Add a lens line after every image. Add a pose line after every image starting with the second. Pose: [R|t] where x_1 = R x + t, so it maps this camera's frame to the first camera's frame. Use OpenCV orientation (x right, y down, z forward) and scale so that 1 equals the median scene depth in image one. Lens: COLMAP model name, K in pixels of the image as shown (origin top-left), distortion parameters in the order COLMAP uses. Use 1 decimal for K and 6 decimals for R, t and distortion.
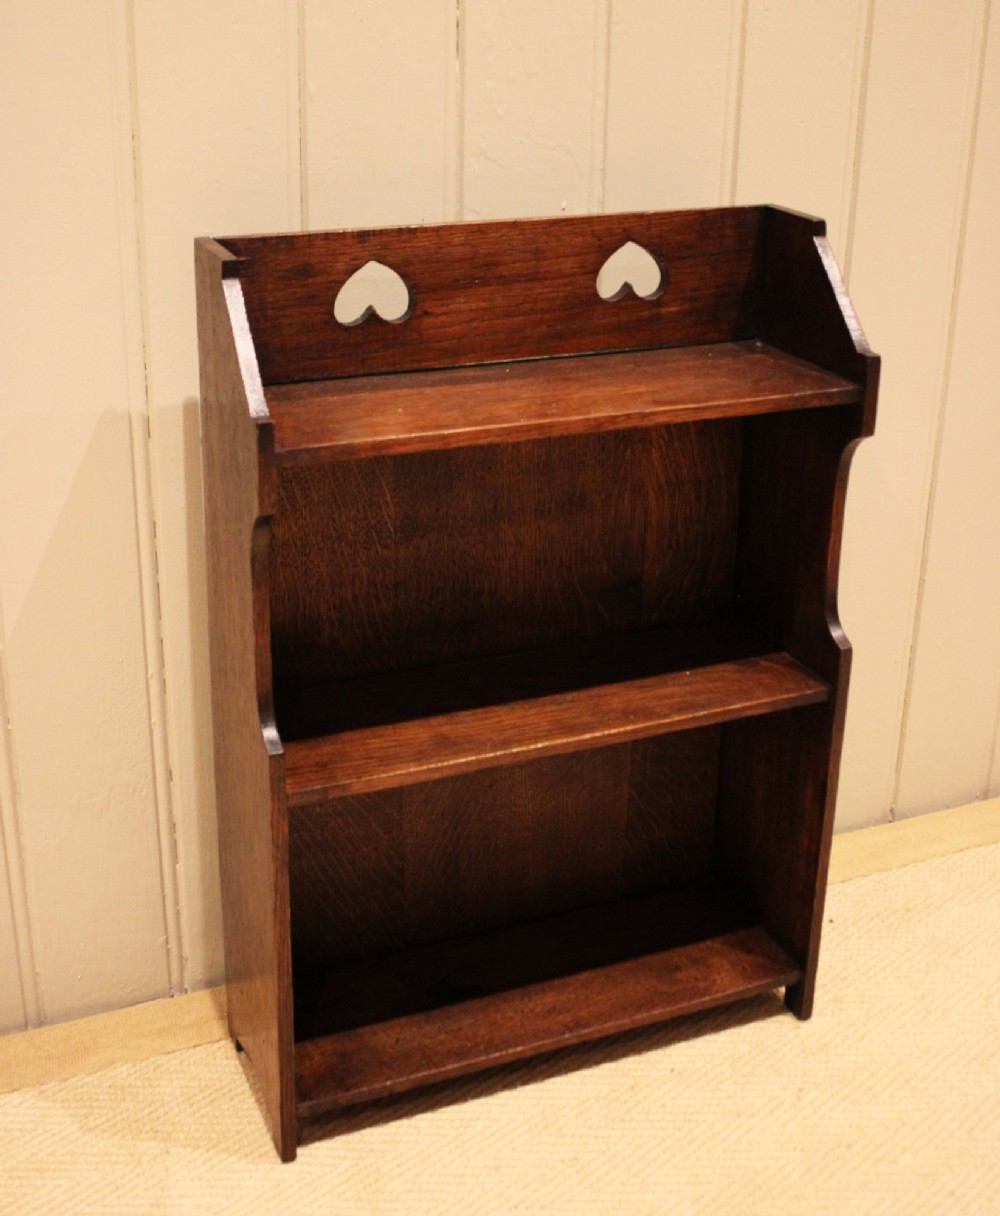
lens RADIAL K [[1599.0, 0, 490.2], [0, 1599.0, 510.9], [0, 0, 1]] dist [-0.060634, 0.000000]
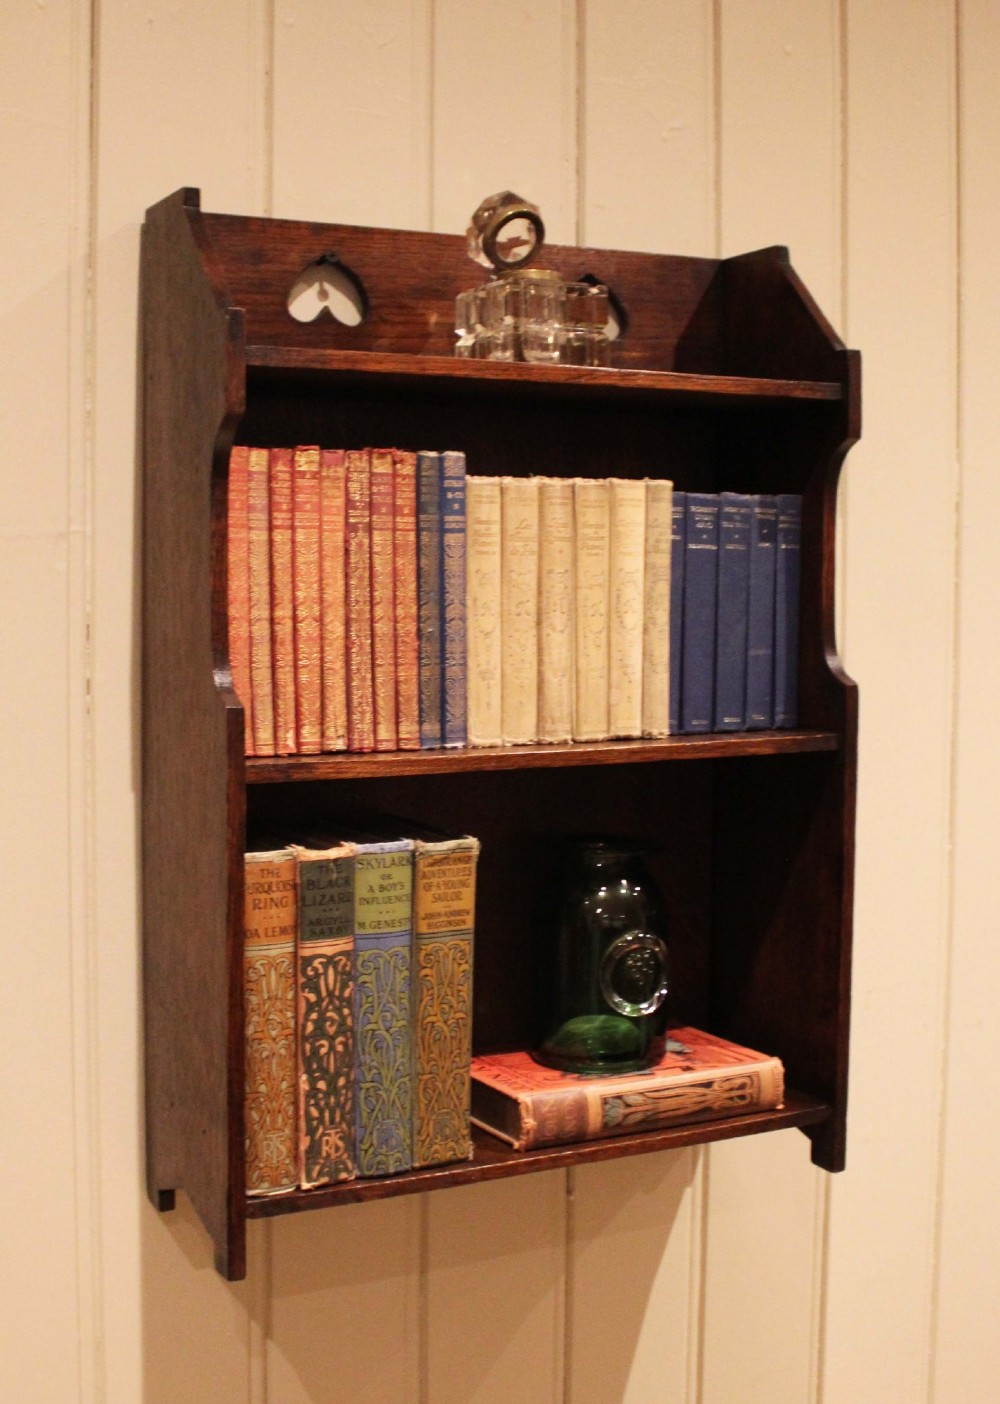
lens RADIAL K [[1814.8, 0, 428.6], [0, 1814.8, 709.1], [0, 0, 1]] dist [-0.134289, 0.000000]
pose [[0.998222, -0.018011, 0.056815, -0.074279], [0.033048, 0.960550, -0.276136, 0.375940], [-0.049600, 0.277522, 0.959438, 0.038670]]
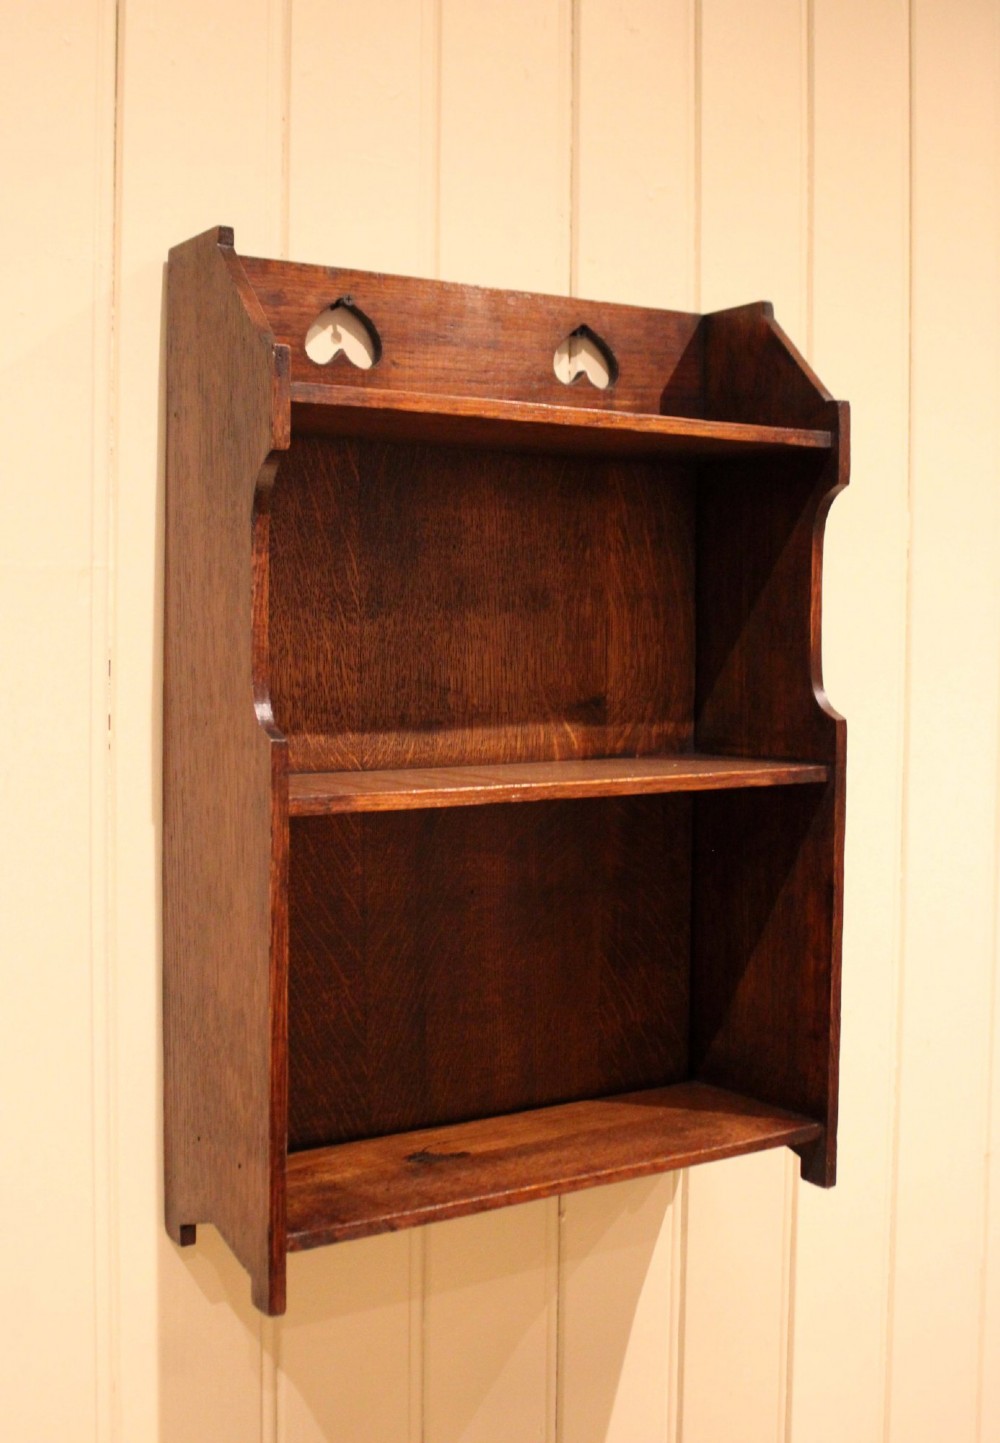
lens RADIAL K [[1700.7, 0, 441.3], [0, 1700.7, 711.3], [0, 0, 1]] dist [-0.103821, 0.000000]
pose [[0.987982, -0.017556, 0.153571, -0.165614], [0.062912, 0.953186, -0.295768, 0.366231], [-0.141189, 0.301875, 0.942835, 0.088384]]
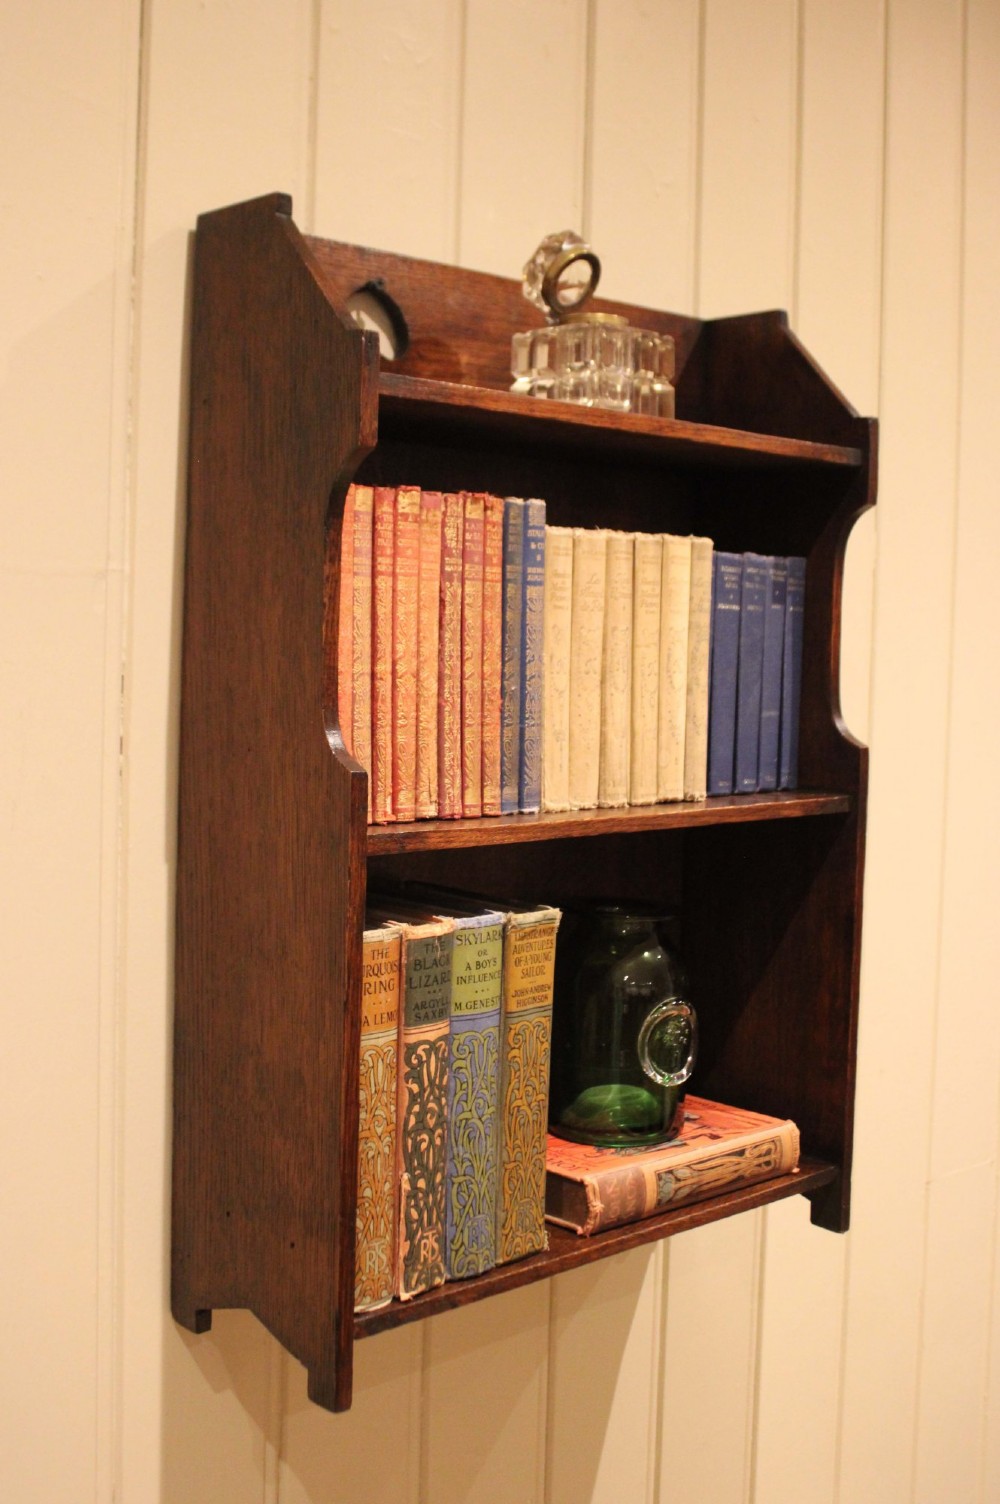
lens RADIAL K [[1724.8, 0, 469.1], [0, 1724.8, 719.7], [0, 0, 1]] dist [-0.087151, 0.000000]
pose [[0.942413, -0.007193, 0.334374, -0.321002], [0.105801, 0.954837, -0.277655, 0.322919], [-0.317275, 0.297043, 0.900612, 0.183302]]
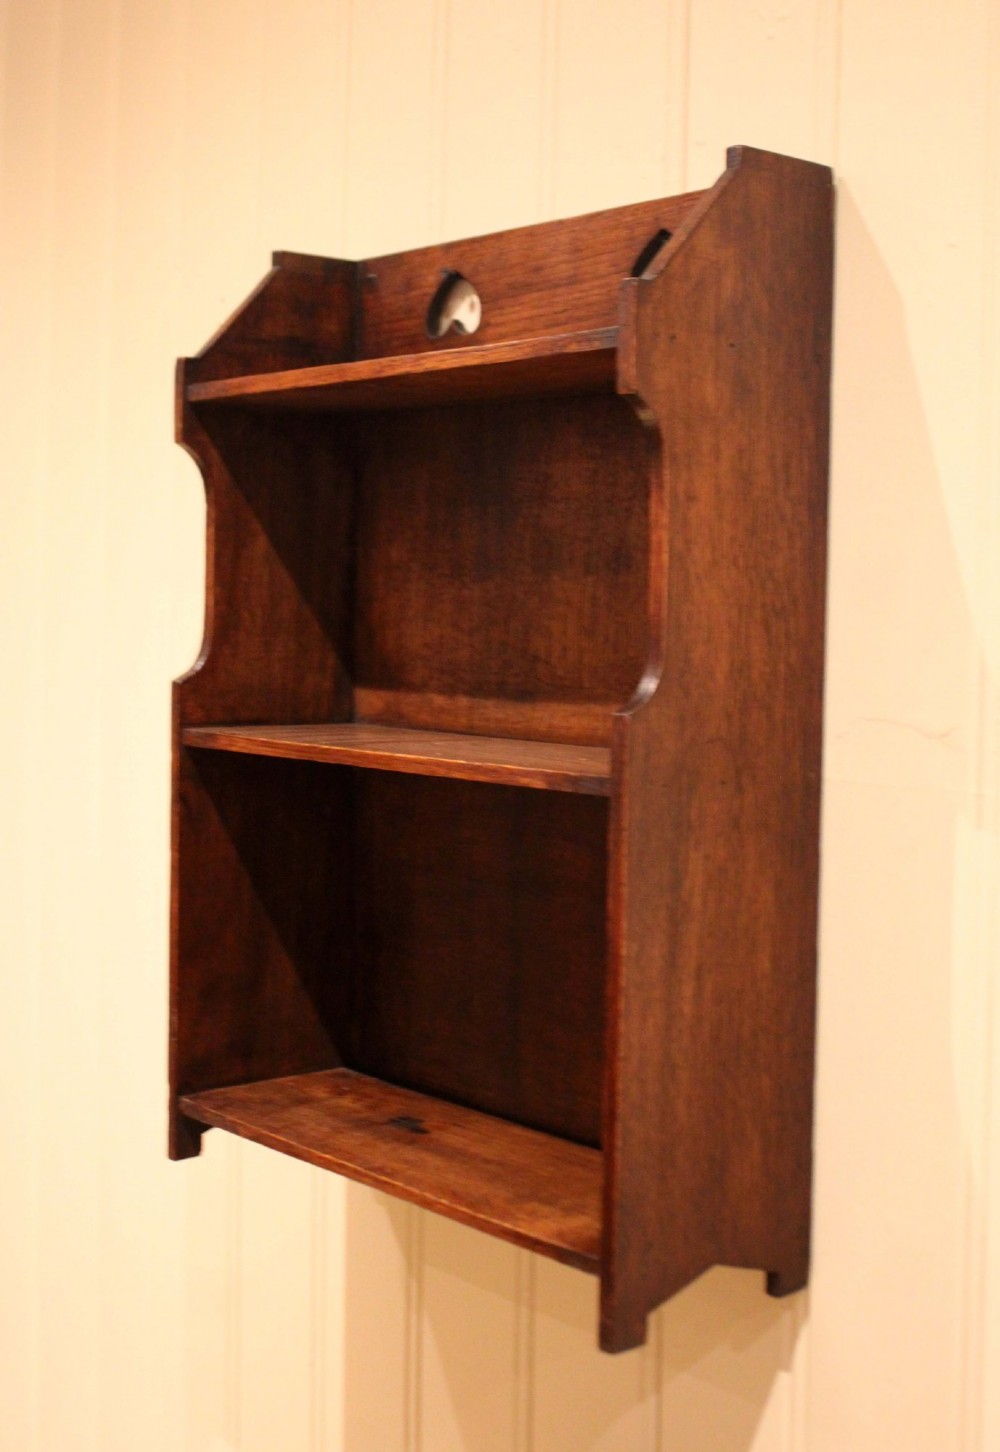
lens RADIAL K [[1921.3, 0, 487.6], [0, 1921.3, 640.4], [0, 0, 1]] dist [-0.098445, 0.000000]
pose [[0.308701, 0.012388, -0.951078, 1.006161], [-0.338132, 0.936028, -0.097559, 0.158063], [0.889028, 0.351707, 0.293142, 0.699924]]
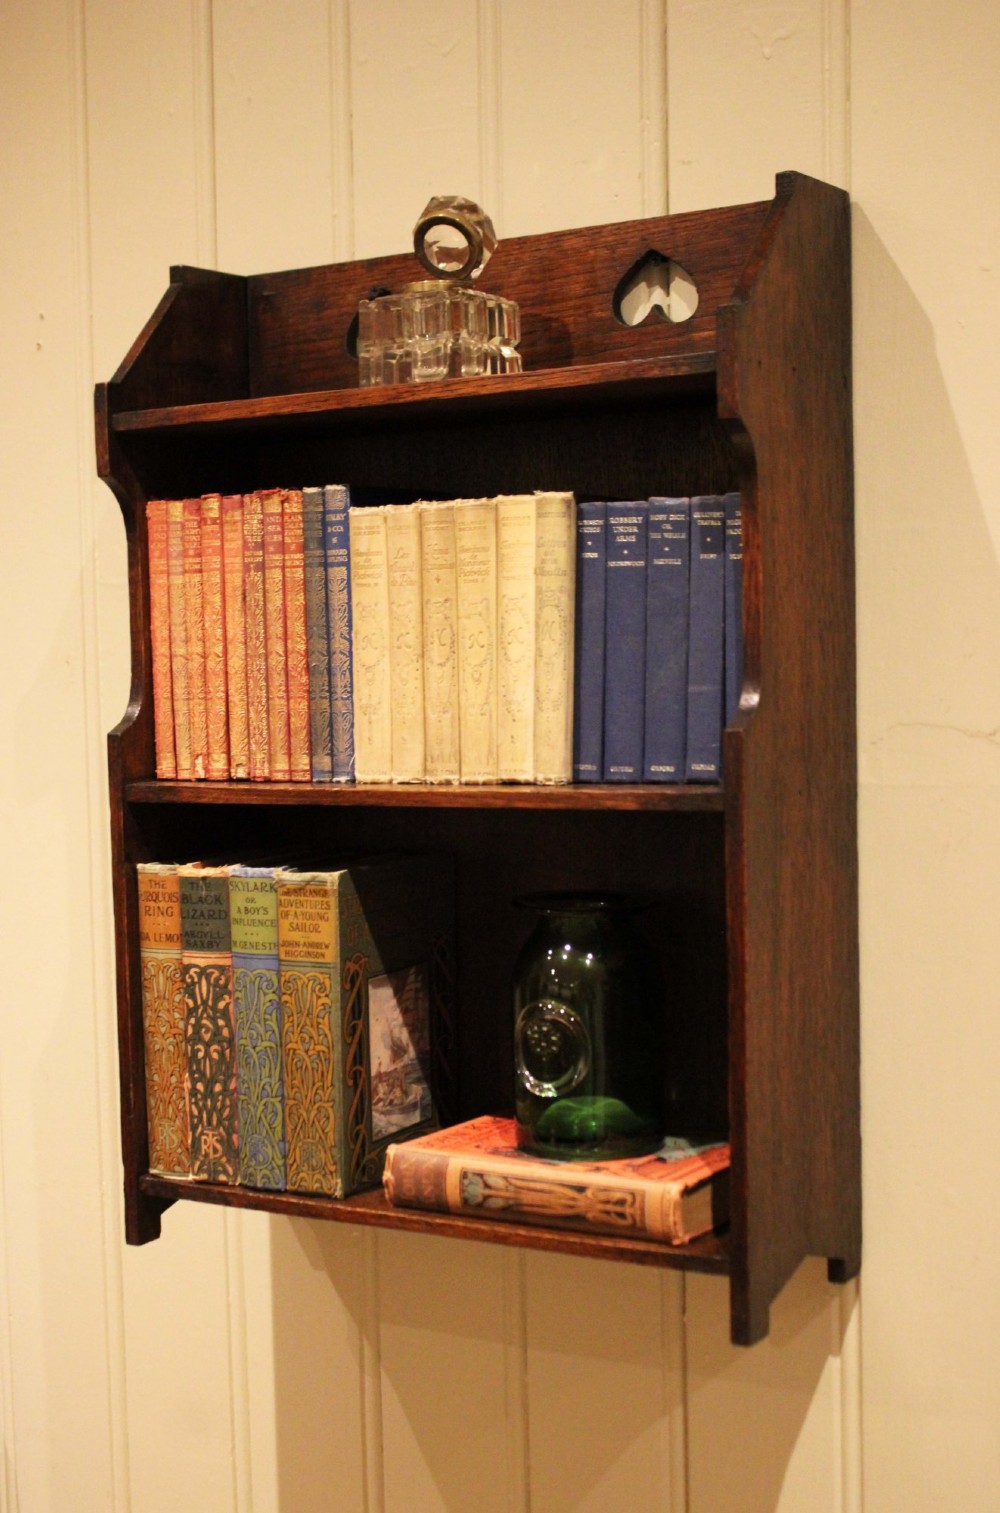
lens RADIAL K [[2186.6, 0, 447.3], [0, 2186.6, 812.7], [0, 0, 1]] dist [-0.048705, 0.000000]
pose [[0.565826, 0.035403, -0.823764, 0.967719], [-0.250160, 0.959356, -0.130600, 0.284078], [0.785660, 0.279970, 0.551685, 0.372700]]
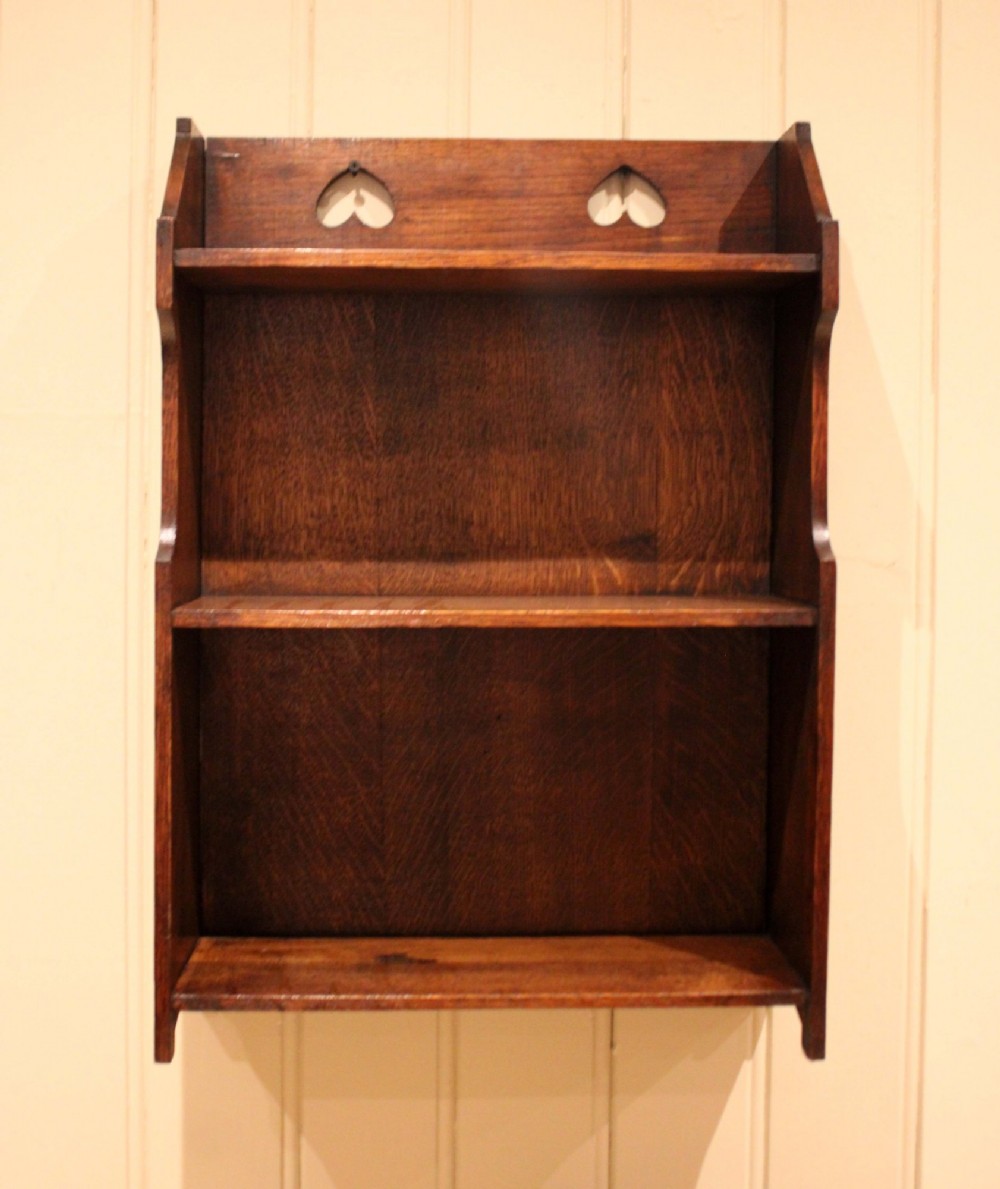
lens RADIAL K [[1656.4, 0, 455.9], [0, 1656.4, 525.3], [0, 0, 1]] dist [-0.100101, 0.000000]
pose [[0.929581, -0.000244, -0.368617, 0.371829], [-0.119082, 0.946183, -0.300927, 0.370750], [0.348852, 0.323632, 0.879525, 0.119314]]
